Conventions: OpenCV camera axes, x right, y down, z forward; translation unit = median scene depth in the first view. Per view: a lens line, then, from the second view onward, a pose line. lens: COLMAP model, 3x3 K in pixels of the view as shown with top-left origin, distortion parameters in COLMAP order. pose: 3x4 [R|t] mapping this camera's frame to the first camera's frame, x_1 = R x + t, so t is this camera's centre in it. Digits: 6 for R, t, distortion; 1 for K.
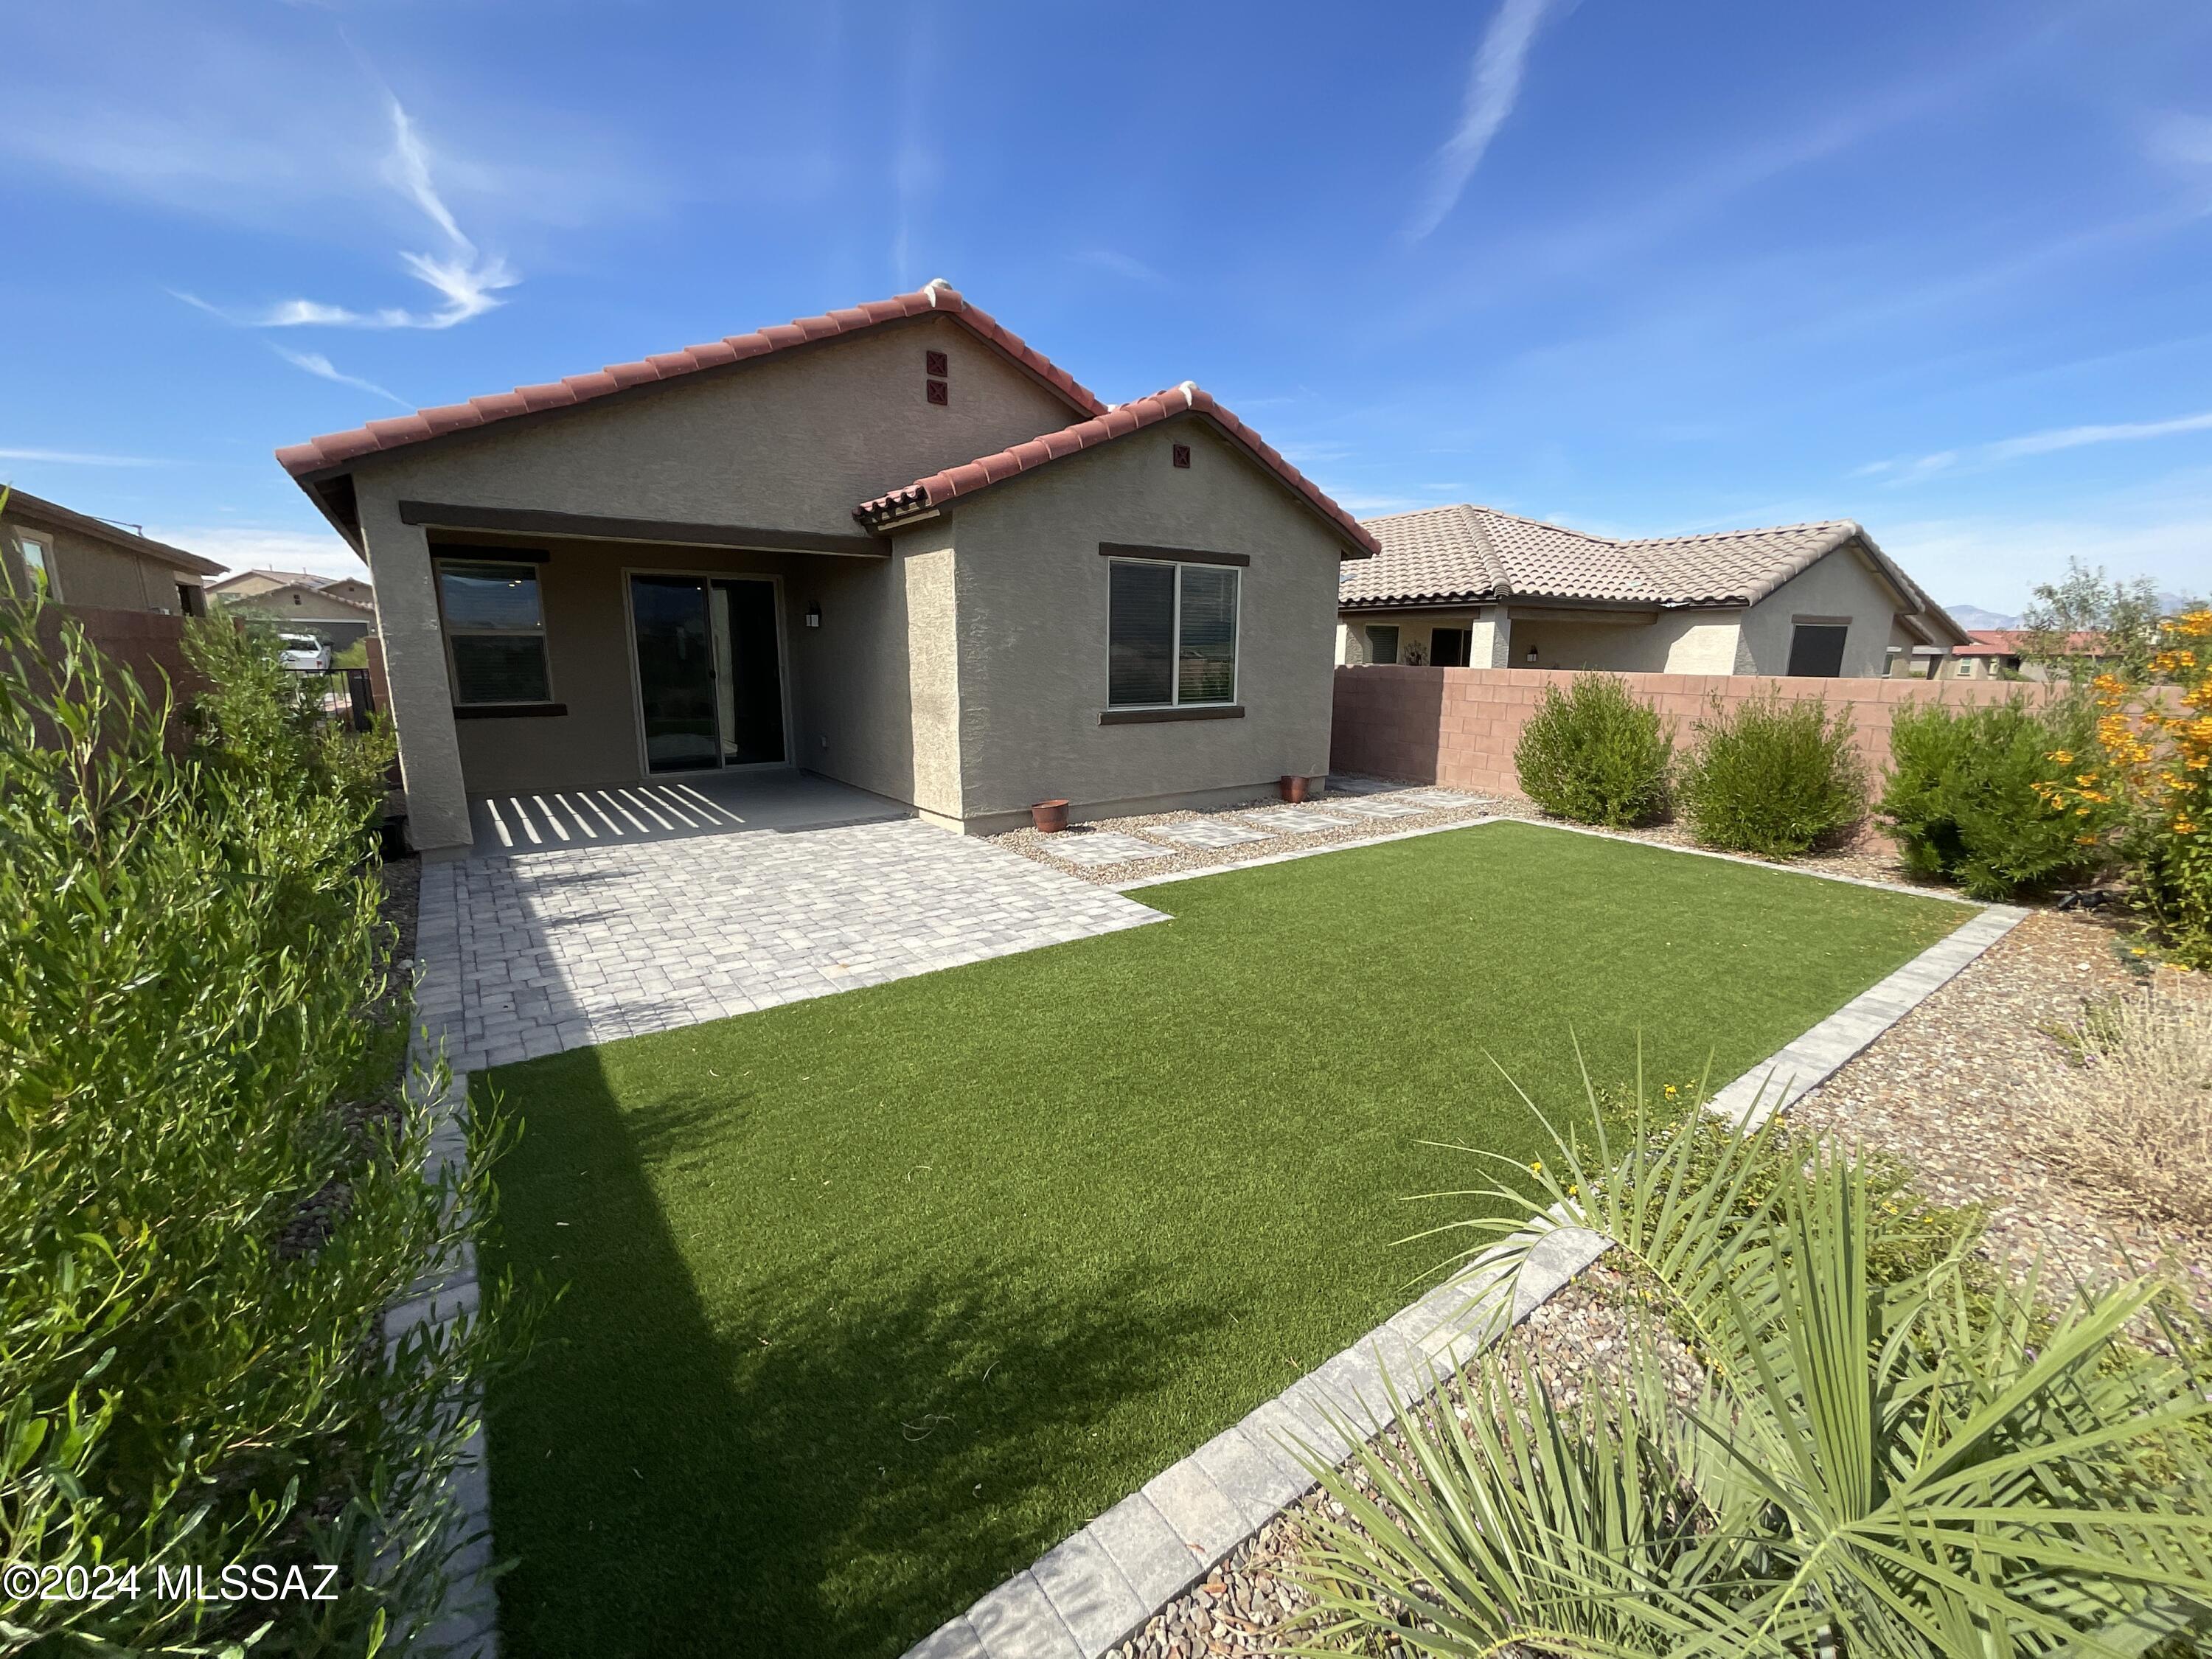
lens RADIAL K [[929.5, 0, 1103.3], [0, 929.5, 835.4], [0, 0, 1]] dist [-0.000999, -0.000145]
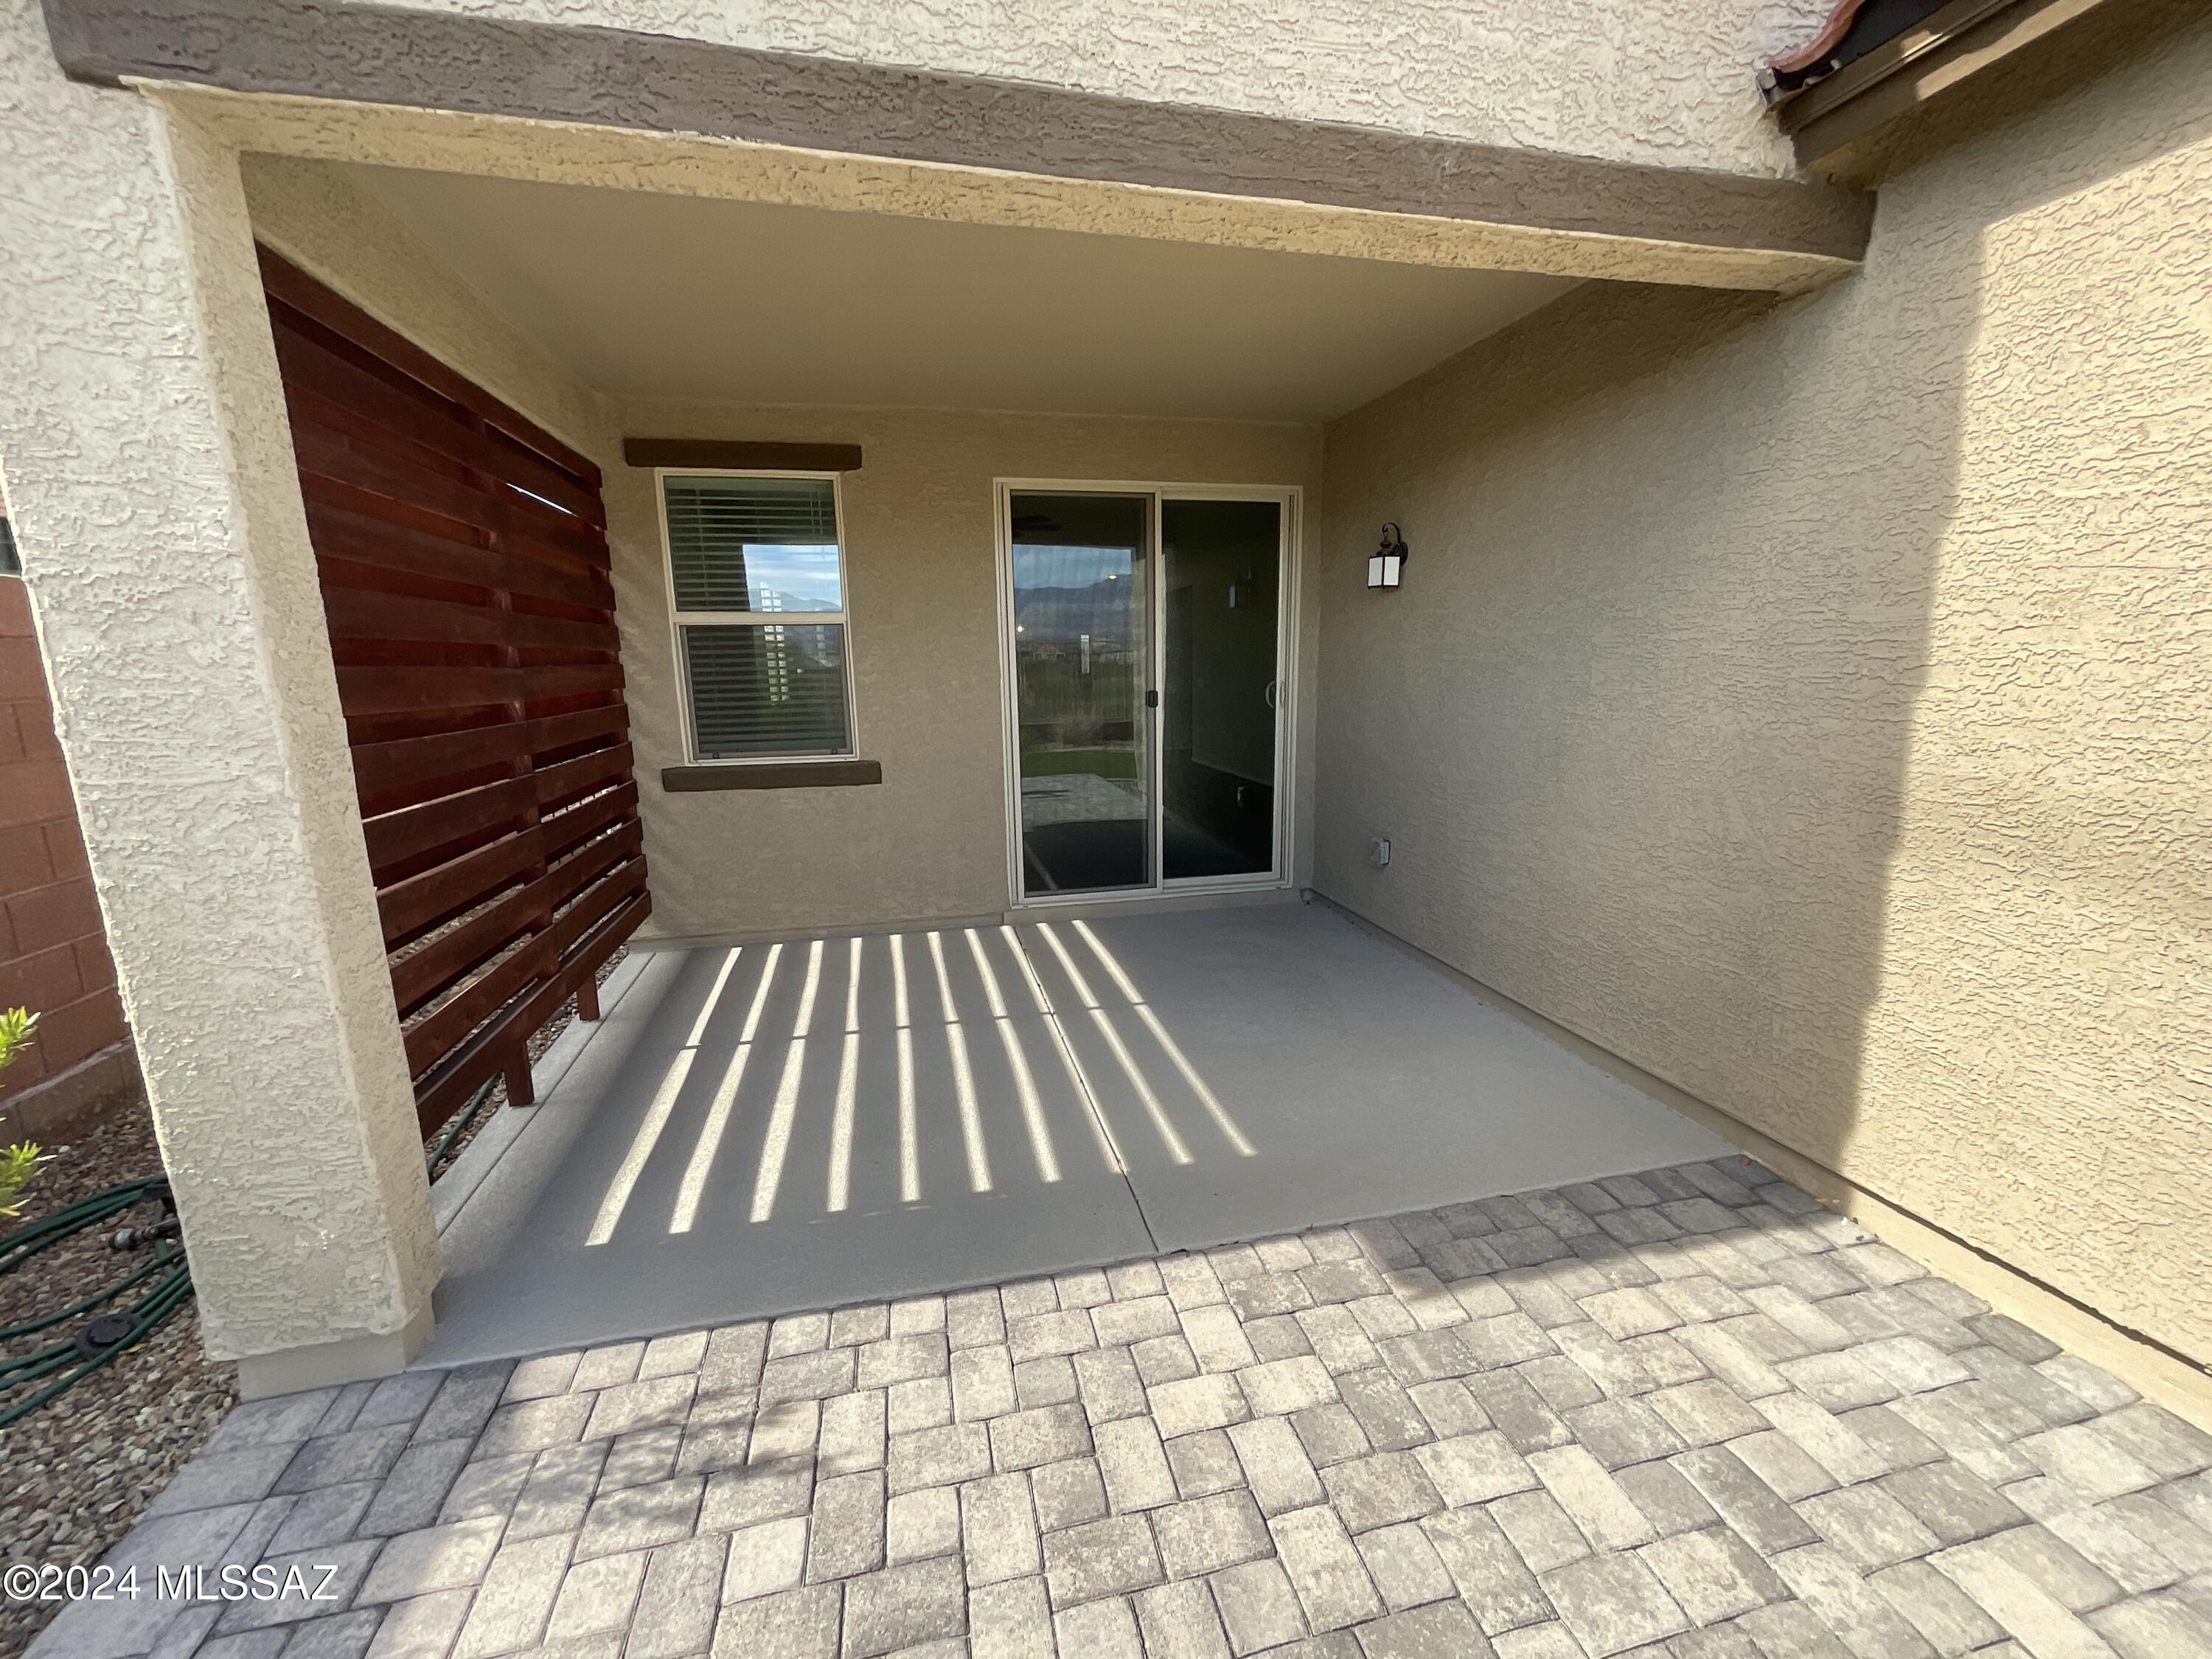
lens RADIAL K [[929.5, 0, 1103.3], [0, 929.5, 835.4], [0, 0, 1]] dist [-0.000999, -0.000145]
pose [[0.922749, 0.055893, -0.381326, -0.255152], [-0.059933, 0.998202, 0.001284, -0.100716], [0.380712, 0.021669, 0.924440, 0.545122]]
